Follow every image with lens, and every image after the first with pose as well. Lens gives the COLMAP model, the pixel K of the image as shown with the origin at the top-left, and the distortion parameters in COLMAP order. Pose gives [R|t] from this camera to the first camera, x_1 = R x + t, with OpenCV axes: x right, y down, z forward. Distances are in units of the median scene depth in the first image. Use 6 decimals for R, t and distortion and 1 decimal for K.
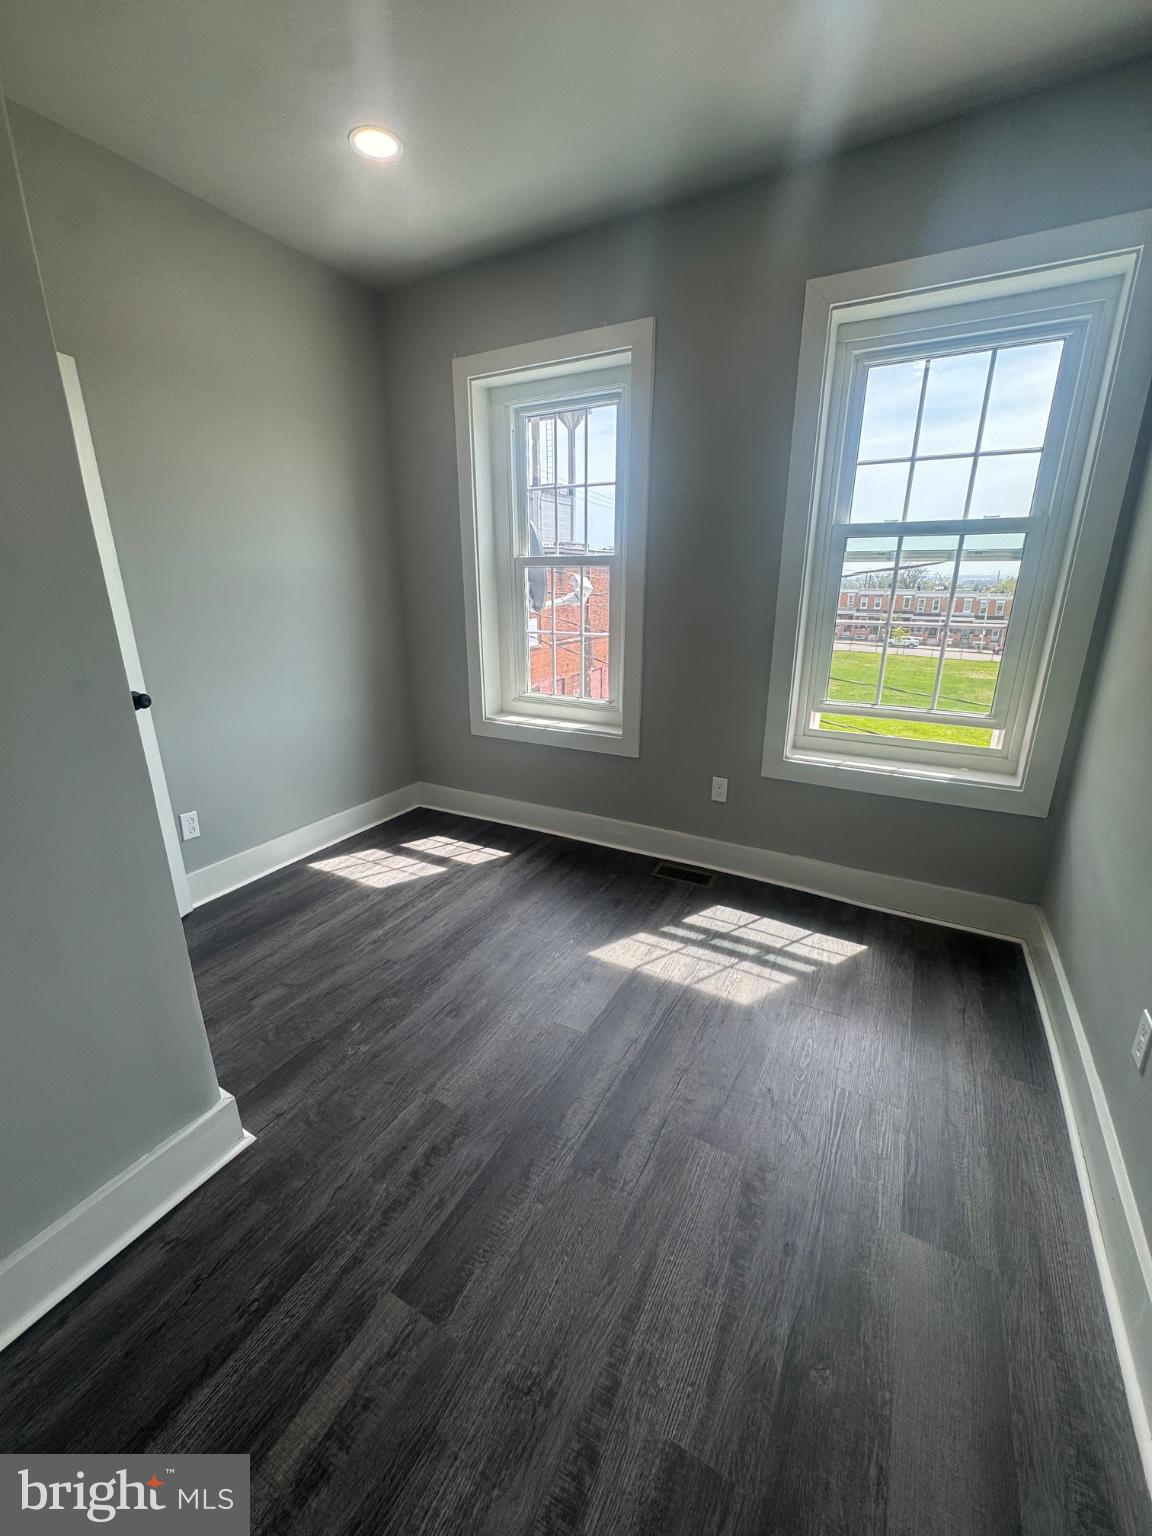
lens RADIAL K [[624.1, 0, 578.8], [0, 624.1, 754.6], [0, 0, 1]] dist [-0.001987, -0.000227]
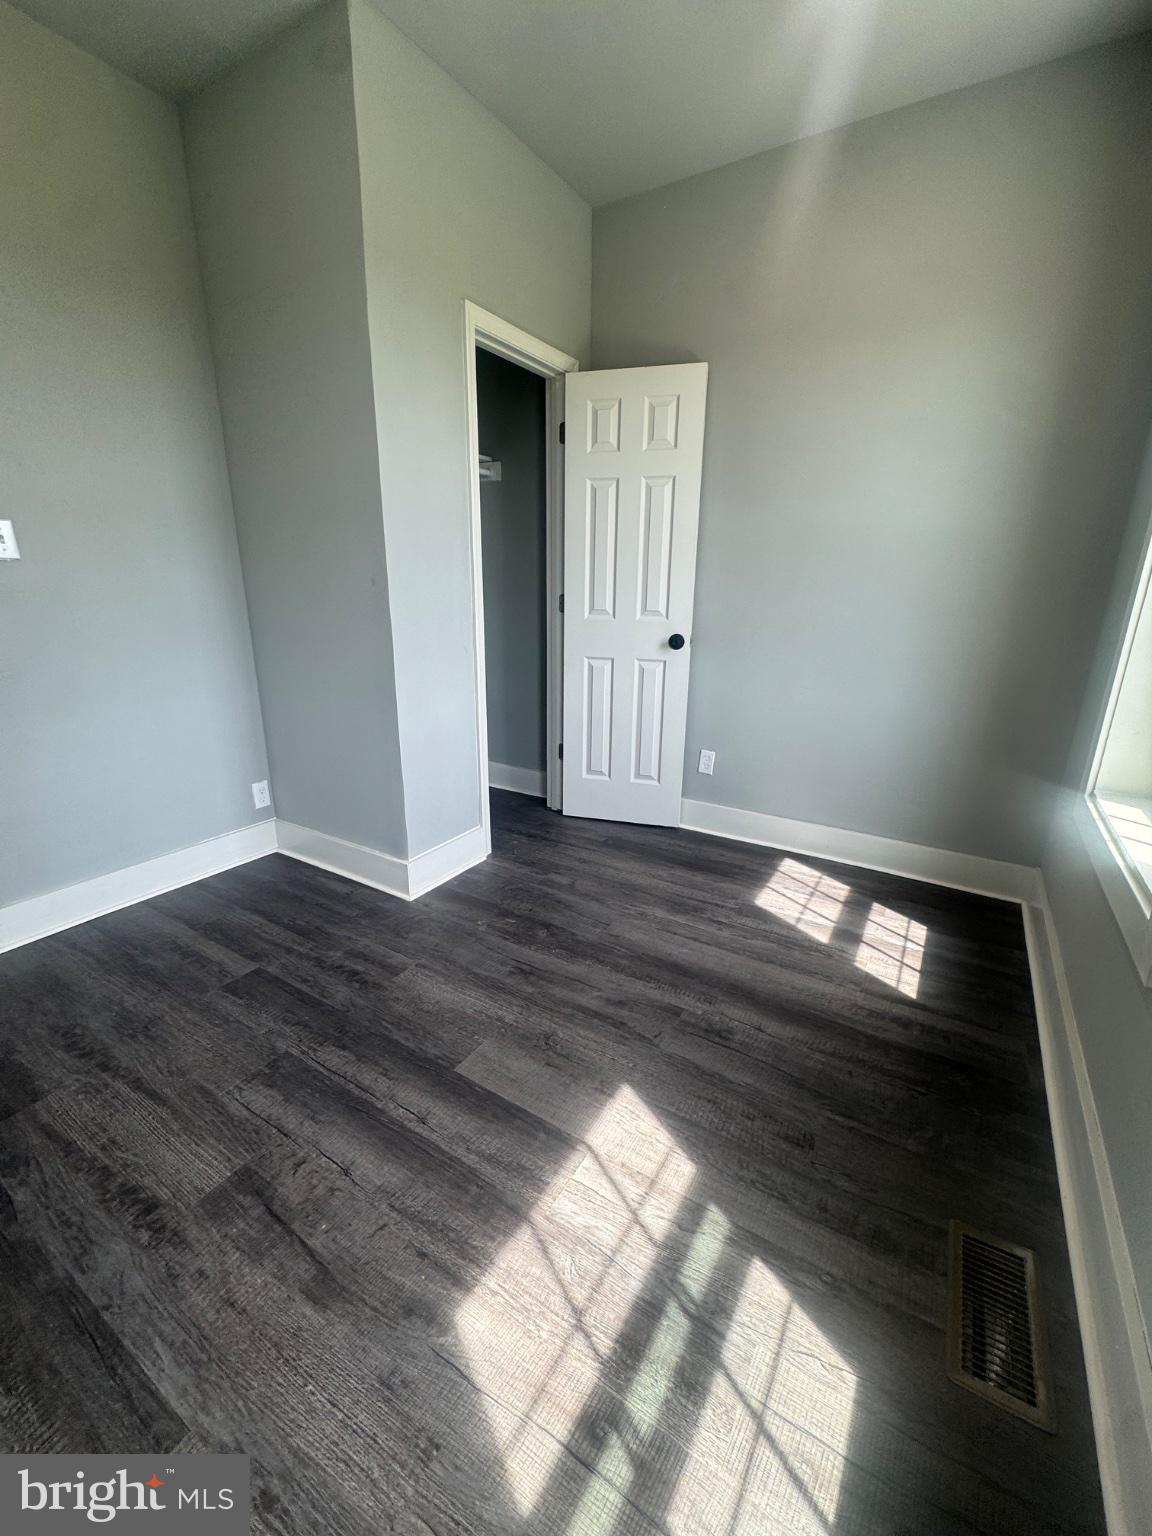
lens RADIAL K [[624.1, 0, 580.1], [0, 624.1, 767.1], [0, 0, 1]] dist [-0.001987, -0.000227]
pose [[-0.058502, 0.281198, -0.957865, 0.506241], [-0.288113, 0.913923, 0.285895, -0.142810], [0.955808, 0.292699, 0.027550, 0.783828]]
